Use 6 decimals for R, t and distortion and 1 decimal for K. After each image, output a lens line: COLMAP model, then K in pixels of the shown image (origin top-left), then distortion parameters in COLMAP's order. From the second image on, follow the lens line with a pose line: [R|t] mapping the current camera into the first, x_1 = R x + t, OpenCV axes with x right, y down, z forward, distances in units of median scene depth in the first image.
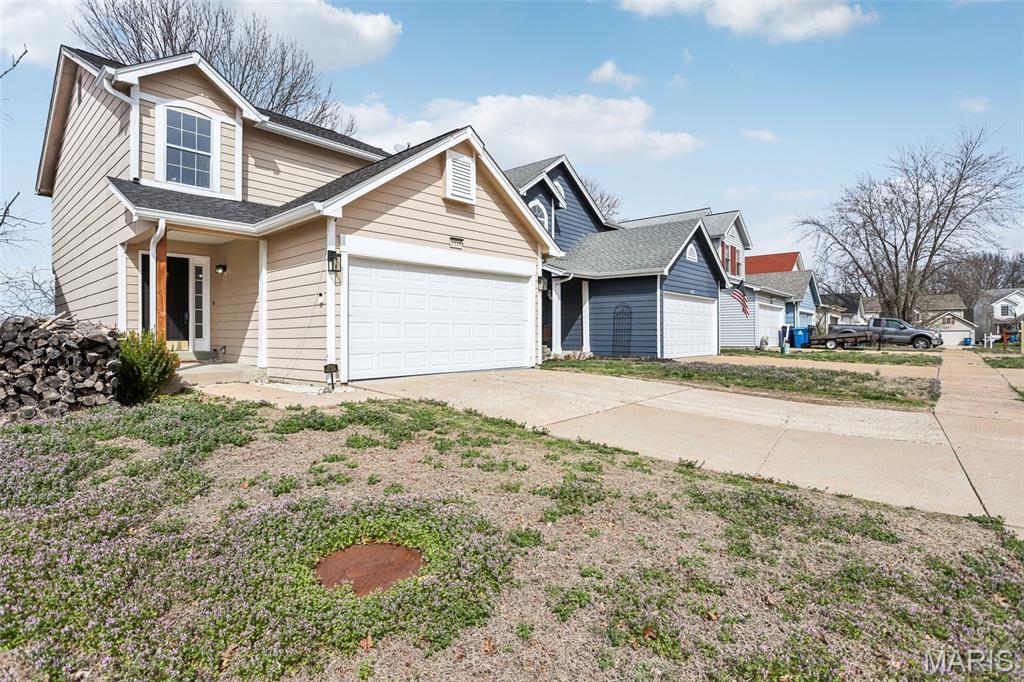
lens RADIAL K [[519.7, 0, 505.8], [0, 519.7, 343.8], [0, 0, 1]] dist [-0.061165, 0.025150]
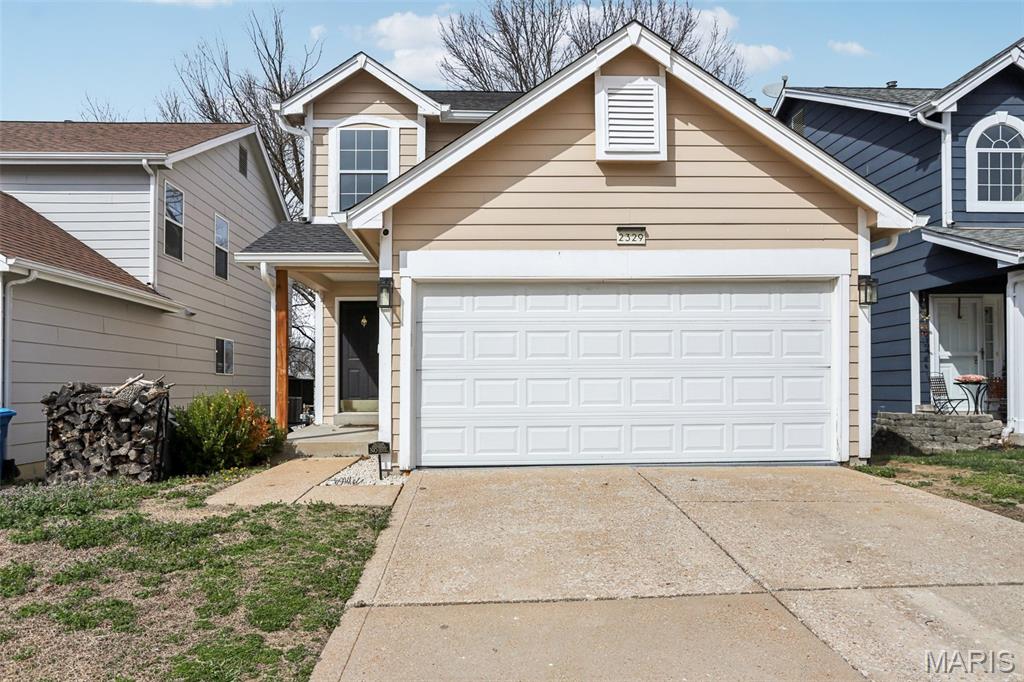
lens RADIAL K [[696.7, 0, 498.8], [0, 696.7, 382.2], [0, 0, 1]] dist [-0.030776, 0.002167]
pose [[0.685245, -0.002410, -0.728309, 0.384880], [-0.008416, 0.999902, -0.011227, -0.026955], [0.728264, 0.013822, 0.685157, 0.407951]]
